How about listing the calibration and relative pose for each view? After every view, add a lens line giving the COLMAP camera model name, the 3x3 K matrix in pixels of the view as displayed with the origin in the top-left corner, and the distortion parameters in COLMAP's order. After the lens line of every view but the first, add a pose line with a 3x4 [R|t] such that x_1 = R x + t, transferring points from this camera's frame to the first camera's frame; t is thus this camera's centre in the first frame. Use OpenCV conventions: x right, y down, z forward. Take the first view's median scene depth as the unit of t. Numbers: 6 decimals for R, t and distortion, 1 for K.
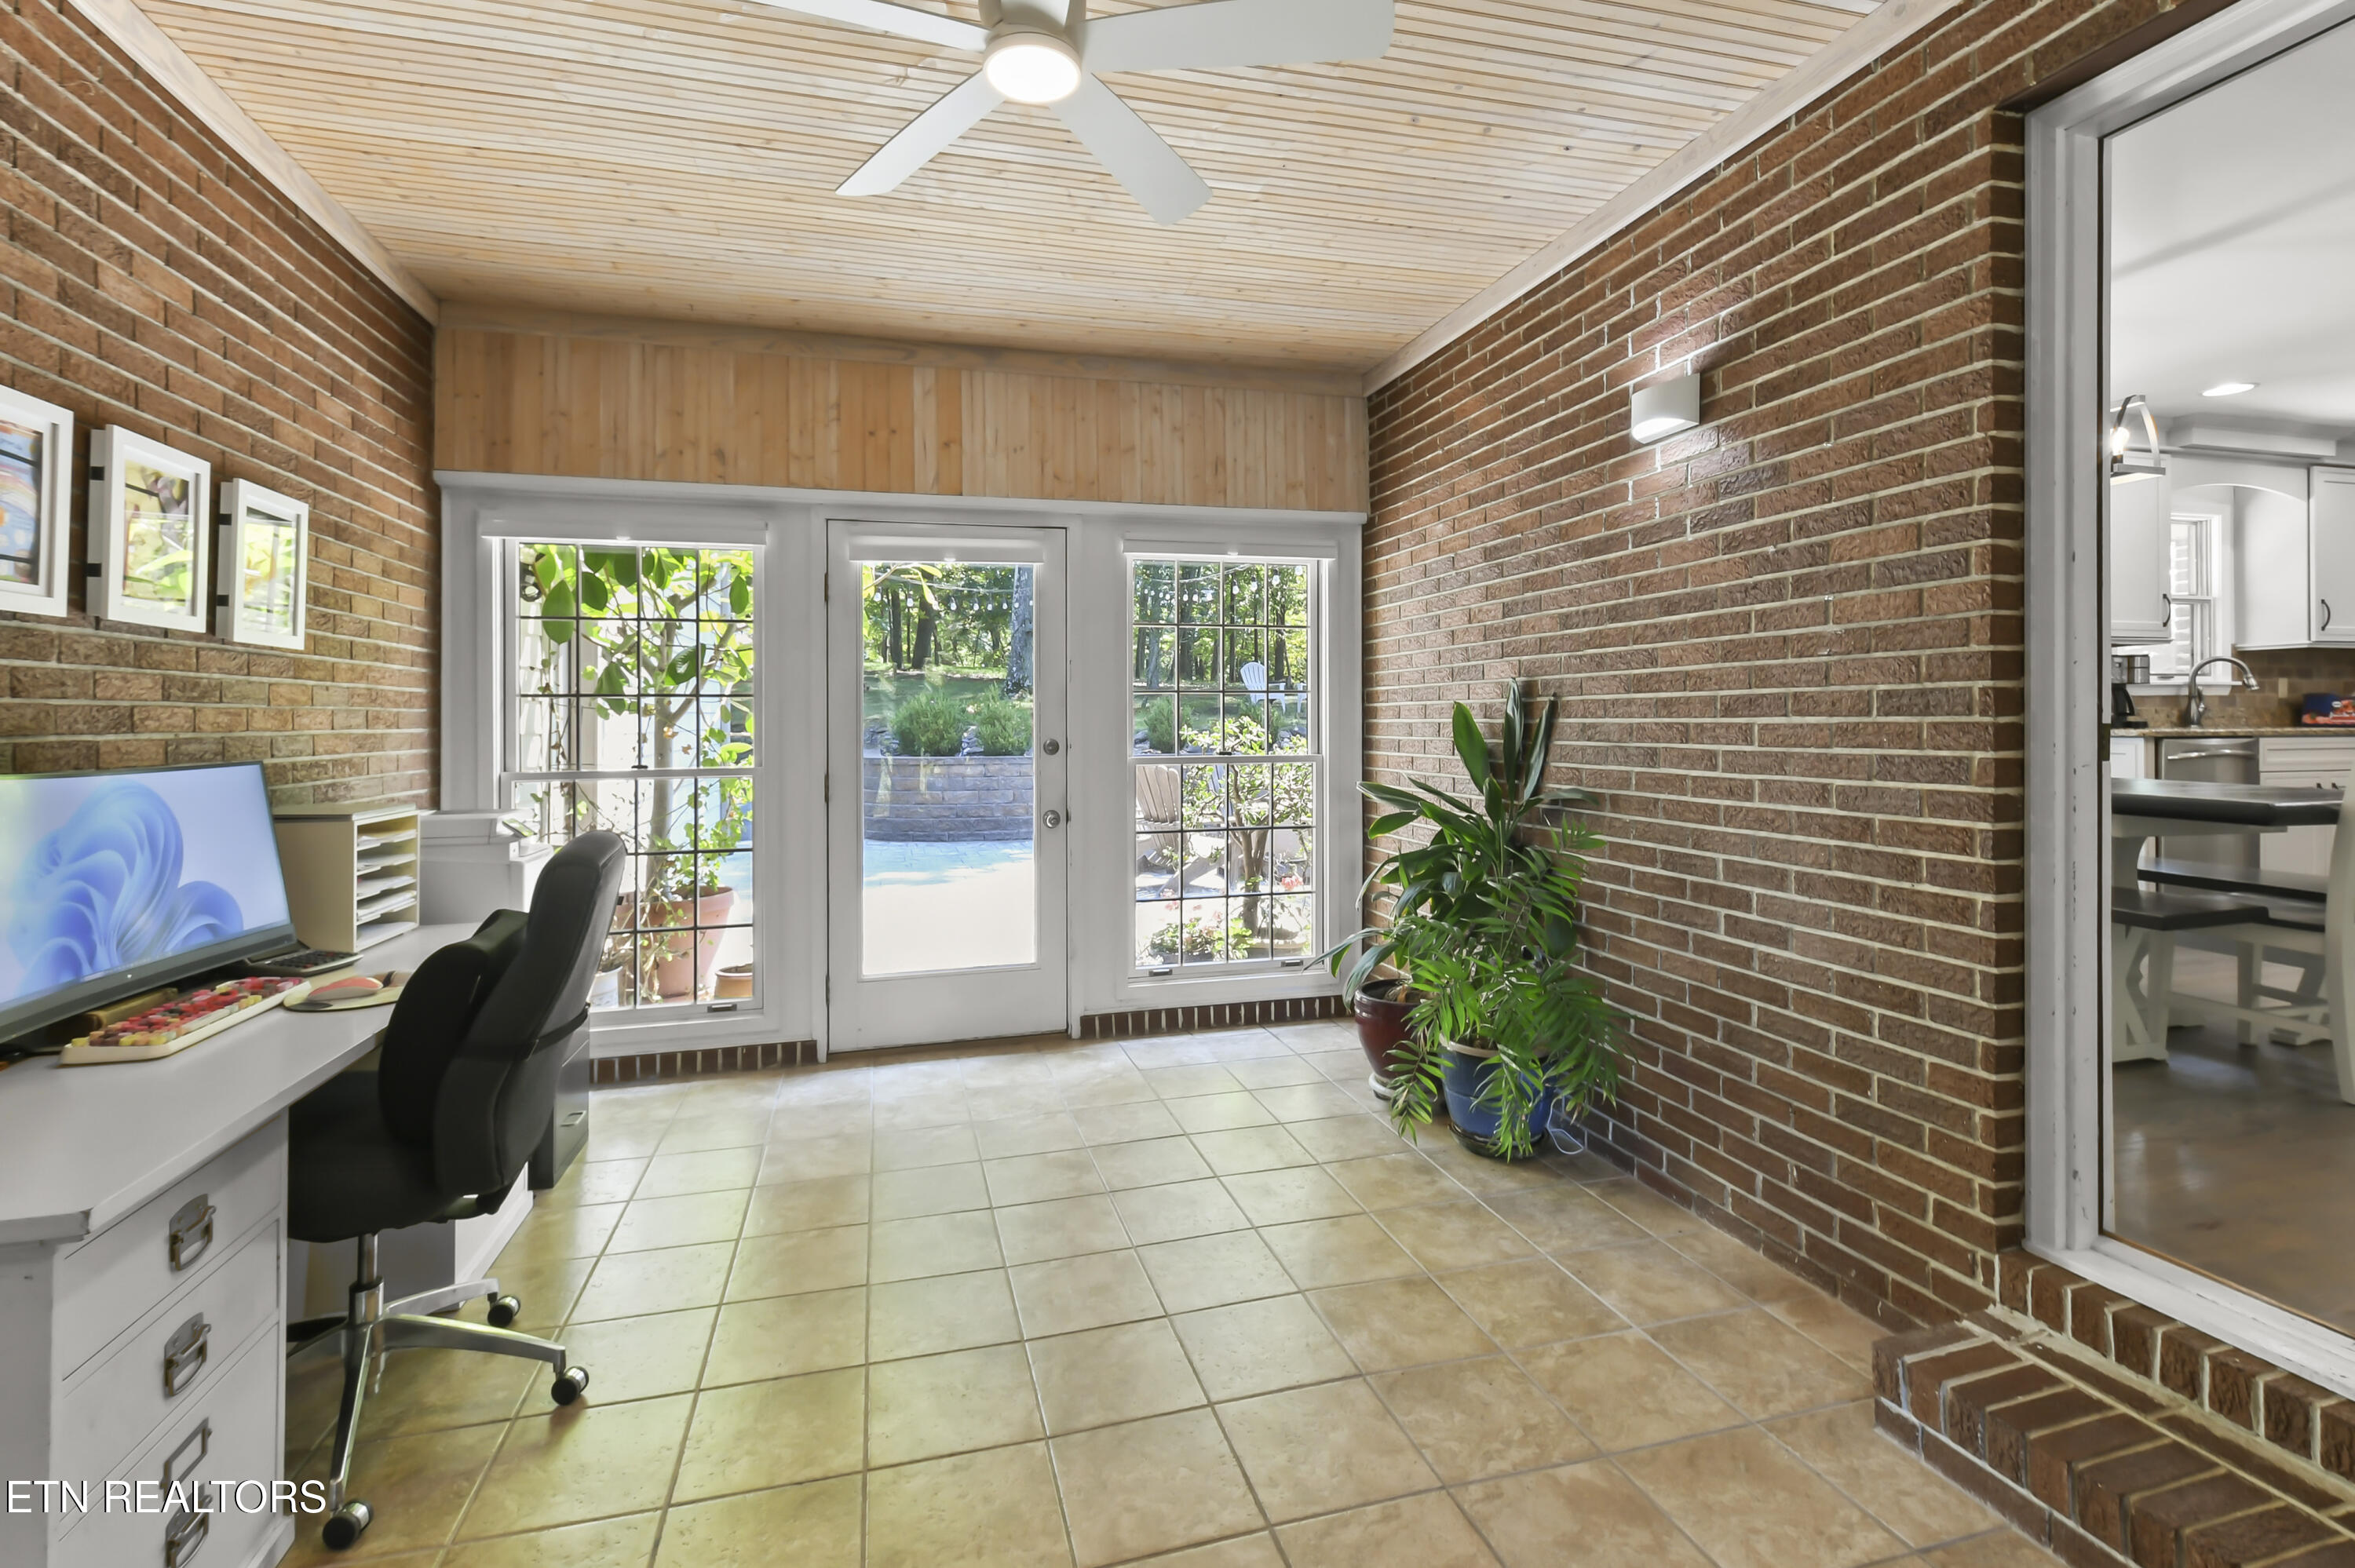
lens RADIAL K [[1037.6, 0, 1158.8], [0, 1037.6, 714.0], [0, 0, 1]] dist [0.009457, -0.001452]
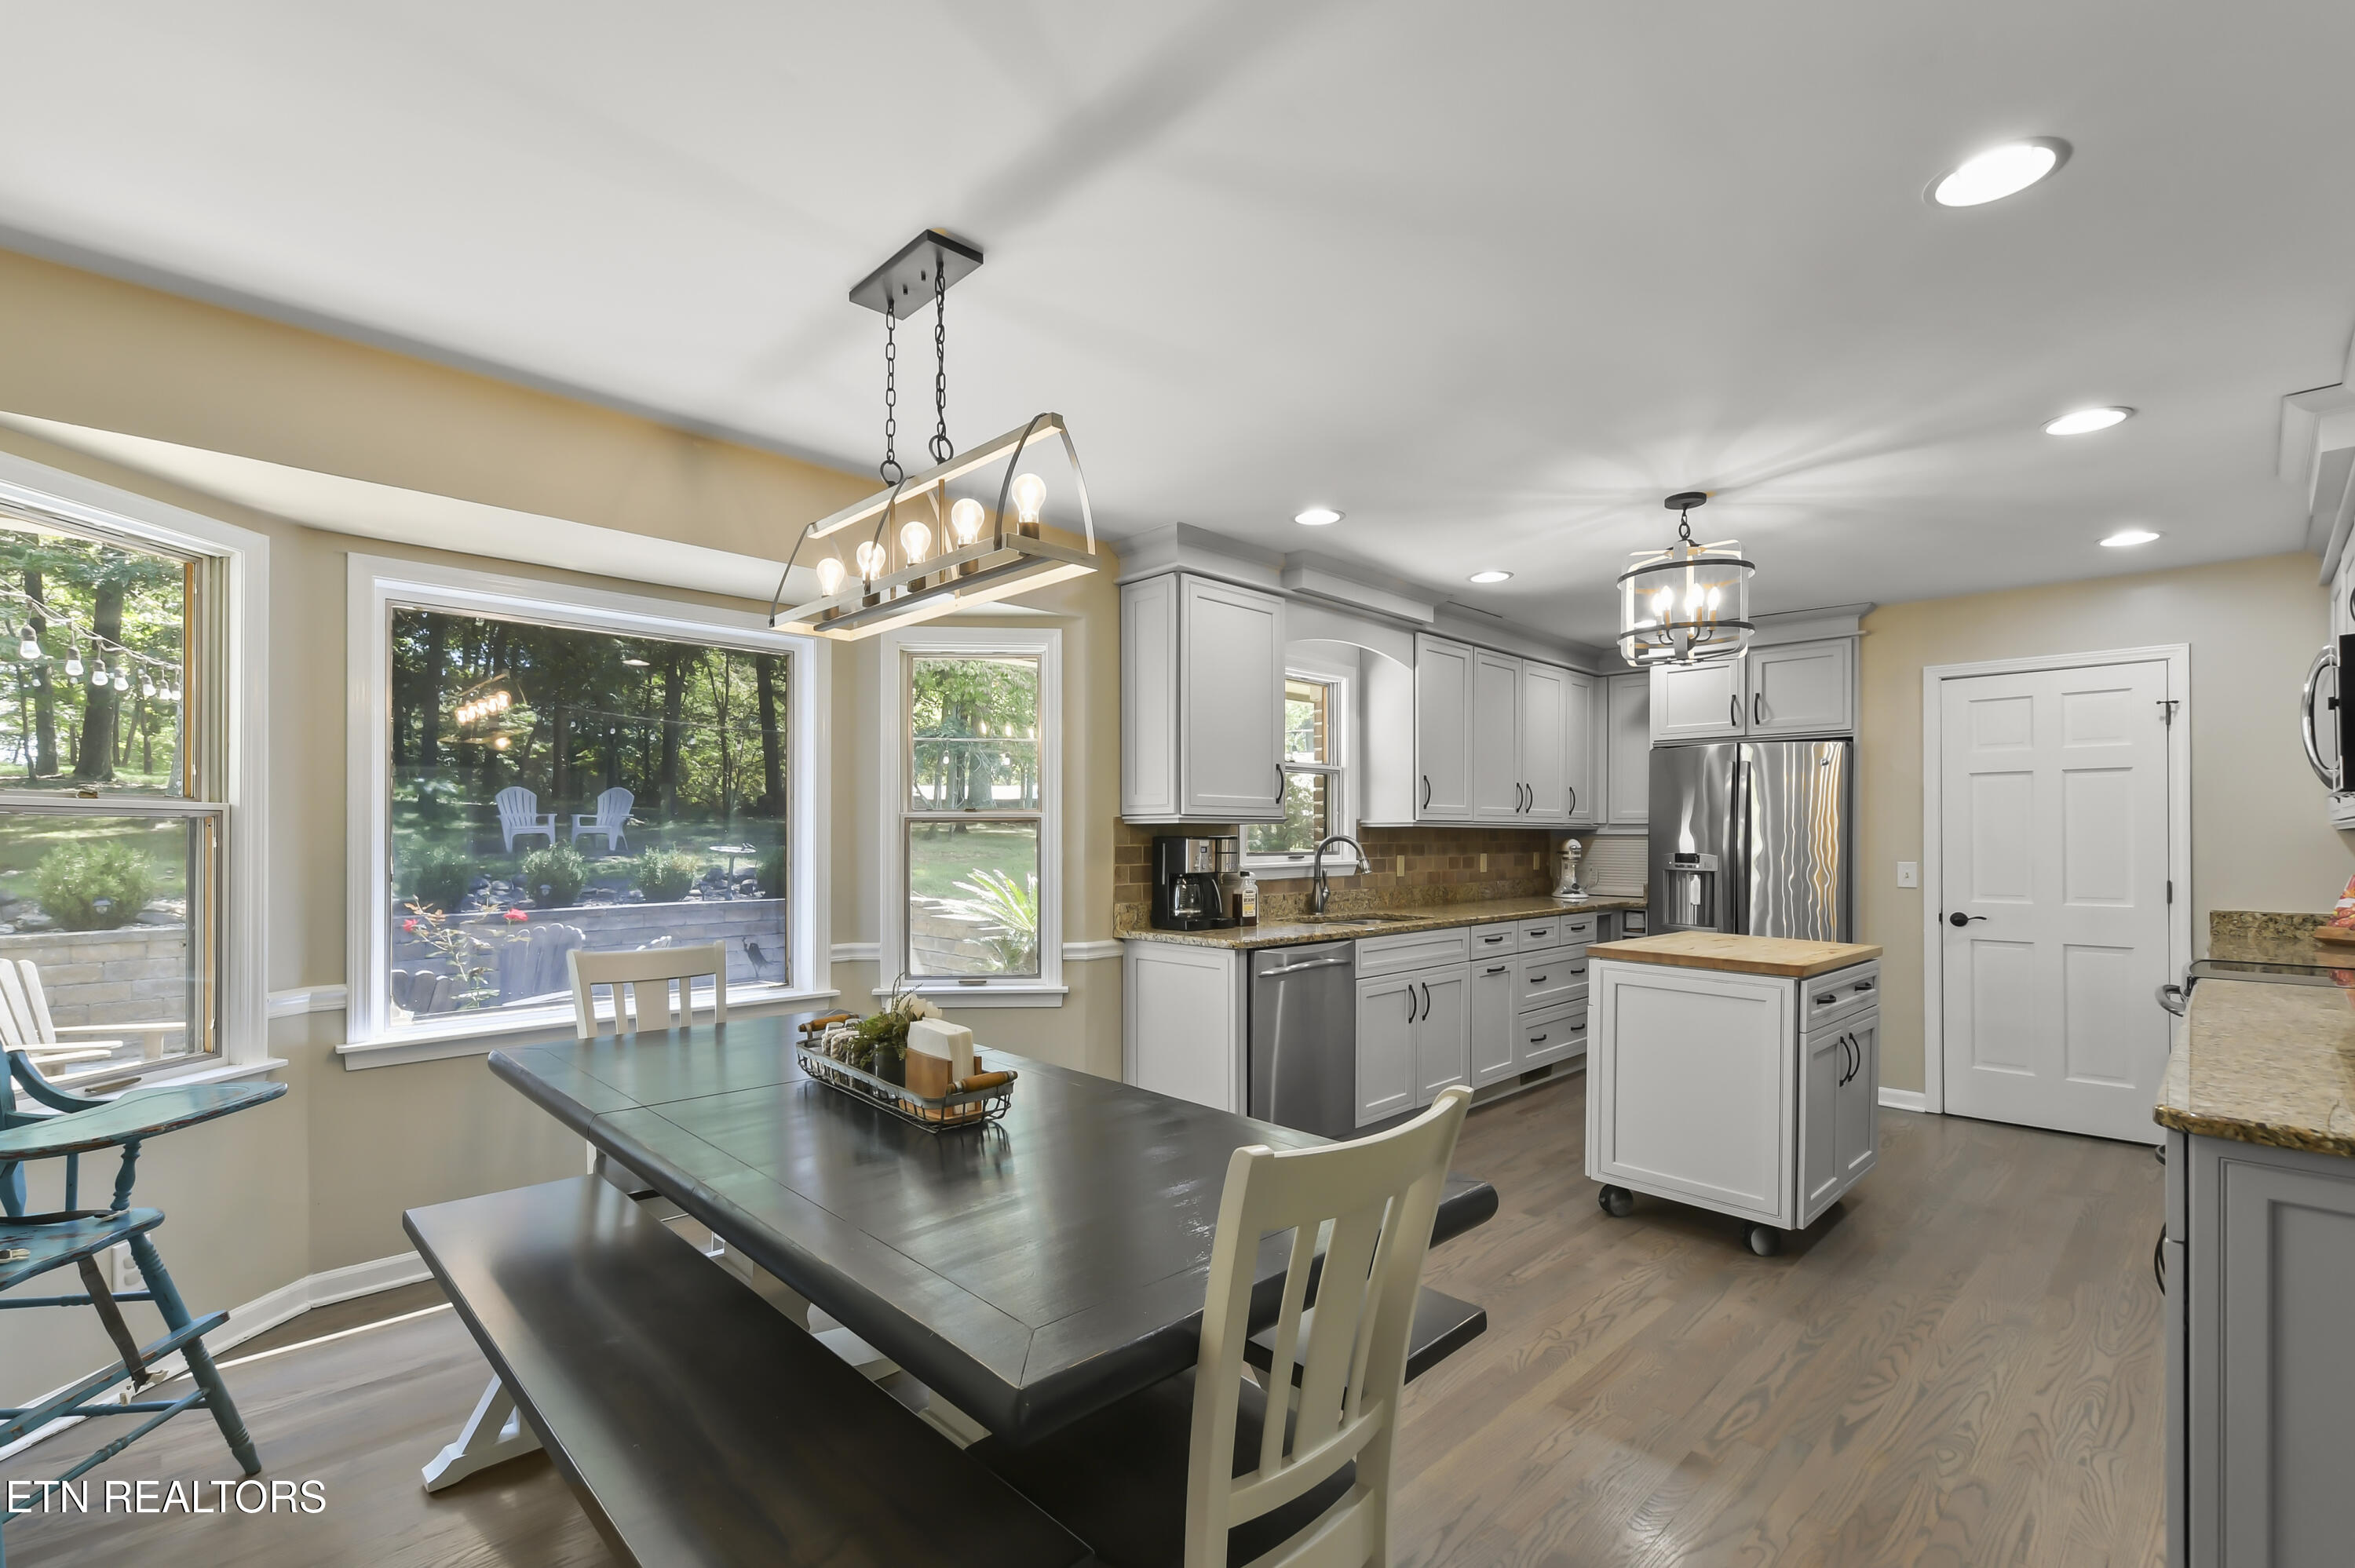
lens RADIAL K [[1037.6, 0, 1124.5], [0, 1037.6, 836.7], [0, 0, 1]] dist [0.009457, -0.001452]
pose [[0.881386, 0.007270, 0.472340, 0.428964], [-0.008769, 0.999961, 0.000973, -0.052540], [-0.472315, -0.004999, 0.881416, 0.303364]]
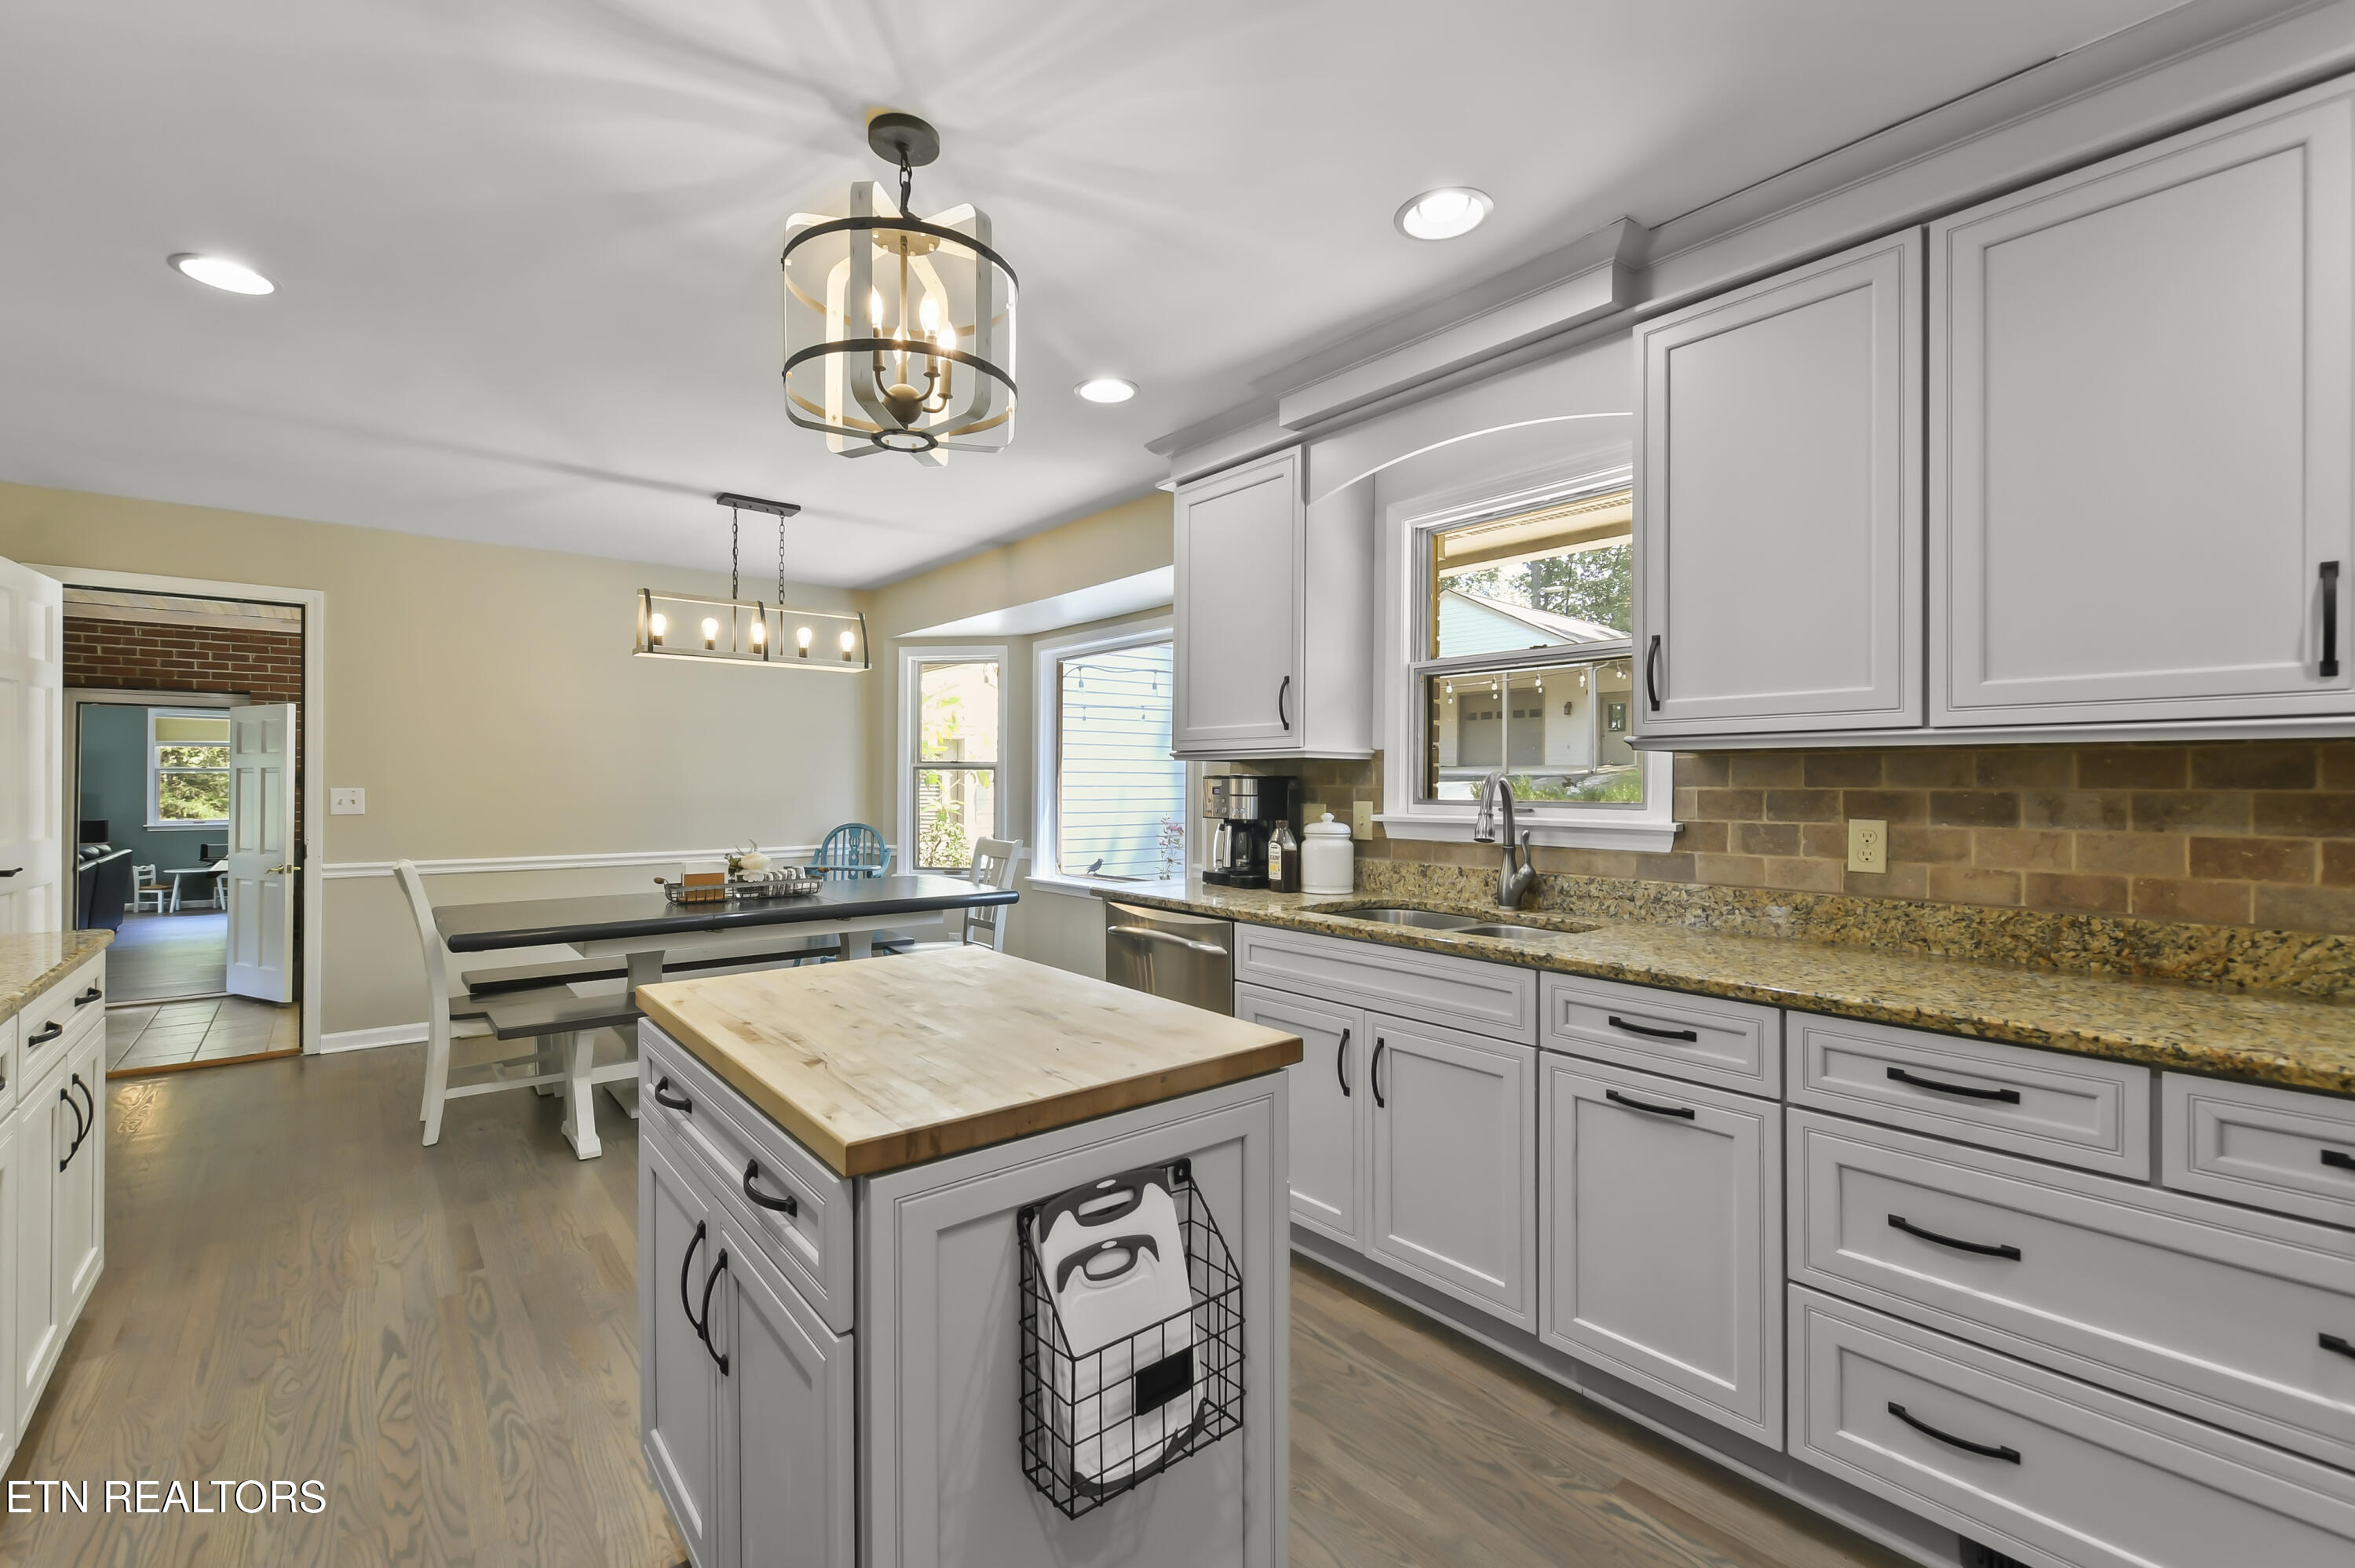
lens RADIAL K [[1037.6, 0, 1189.0], [0, 1037.6, 779.5], [0, 0, 1]] dist [0.009457, -0.001452]
pose [[0.411210, 0.005382, -0.911525, 1.381764], [-0.003867, 0.999984, 0.004160, -0.052413], [0.911532, 0.001814, 0.411224, 0.647161]]
